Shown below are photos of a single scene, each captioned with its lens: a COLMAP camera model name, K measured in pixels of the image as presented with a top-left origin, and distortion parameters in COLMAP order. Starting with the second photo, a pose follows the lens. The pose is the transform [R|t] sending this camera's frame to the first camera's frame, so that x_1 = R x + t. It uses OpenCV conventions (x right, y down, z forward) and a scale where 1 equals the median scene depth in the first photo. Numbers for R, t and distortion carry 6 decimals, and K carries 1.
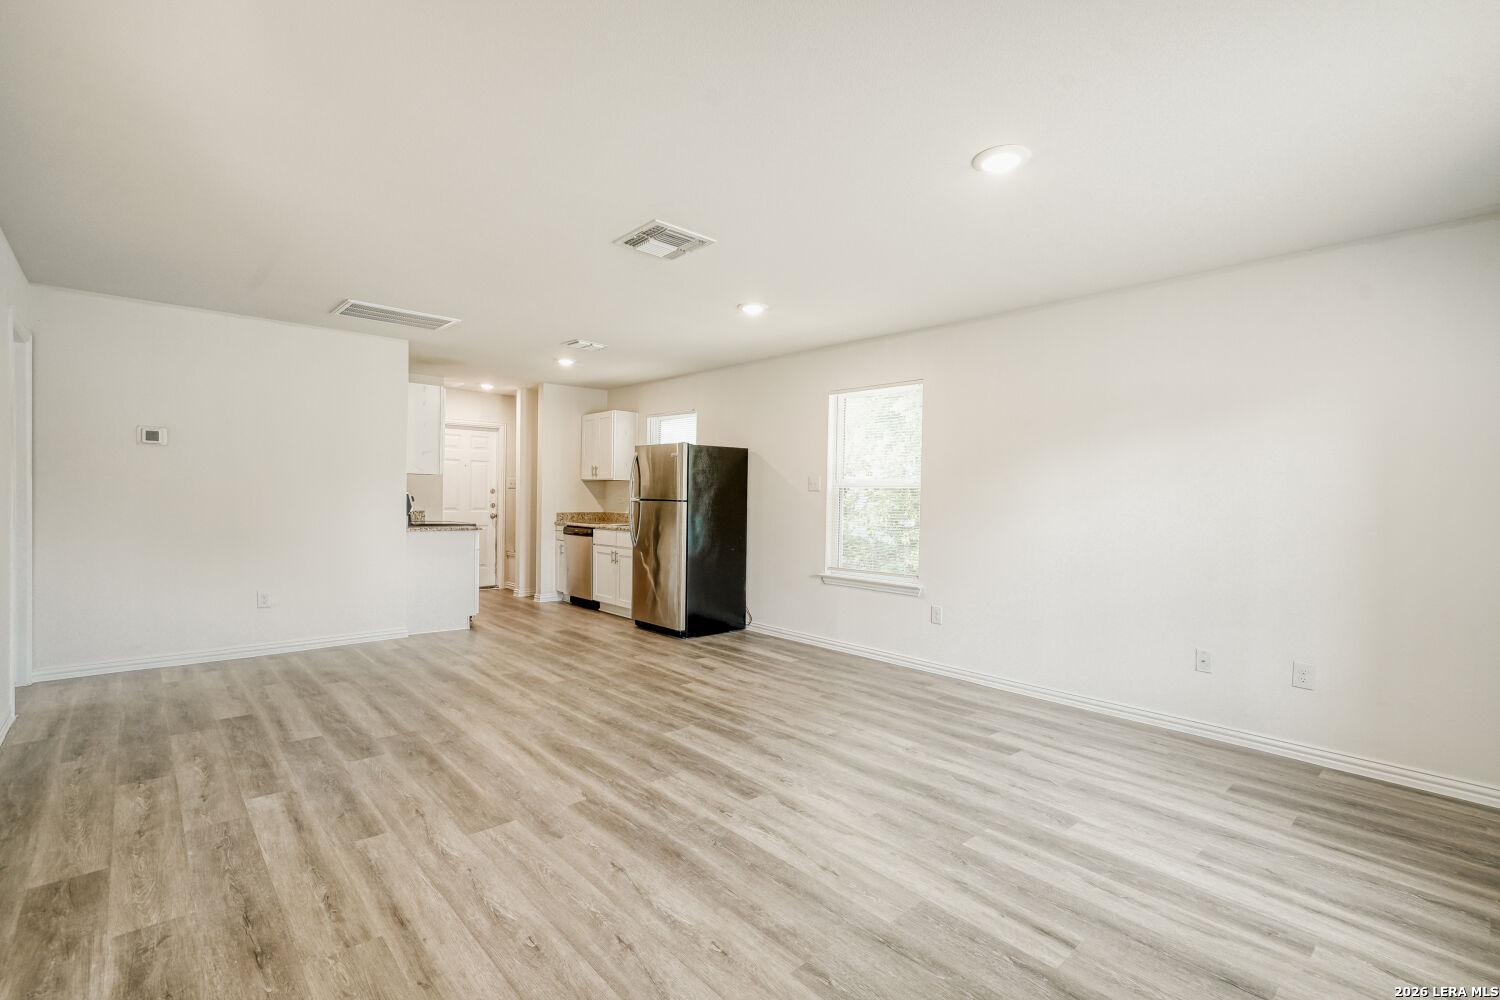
lens RADIAL K [[687.6, 0, 749.0], [0, 687.6, 504.8], [0, 0, 1]] dist [0.004209, 0.000502]
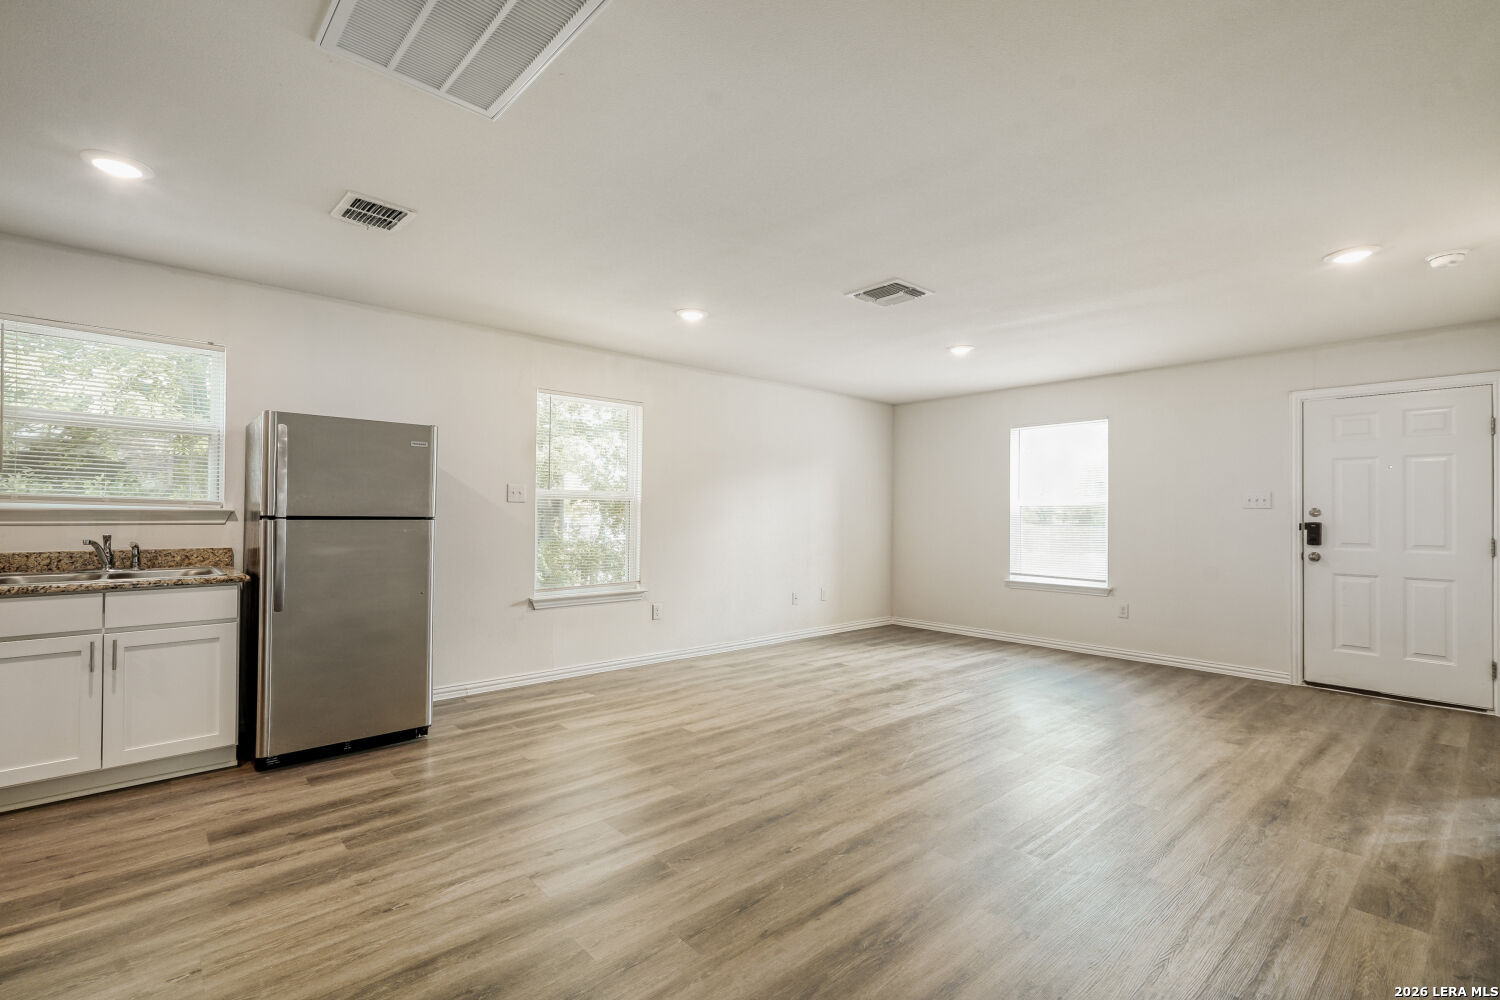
lens RADIAL K [[687.6, 0, 748.6], [0, 687.6, 498.7], [0, 0, 1]] dist [0.004209, 0.000502]
pose [[-0.007168, 0.001840, 0.999973, -1.051596], [0.003833, 0.999991, -0.001812, -0.030062], [-0.999967, 0.003820, -0.007175, 1.026143]]
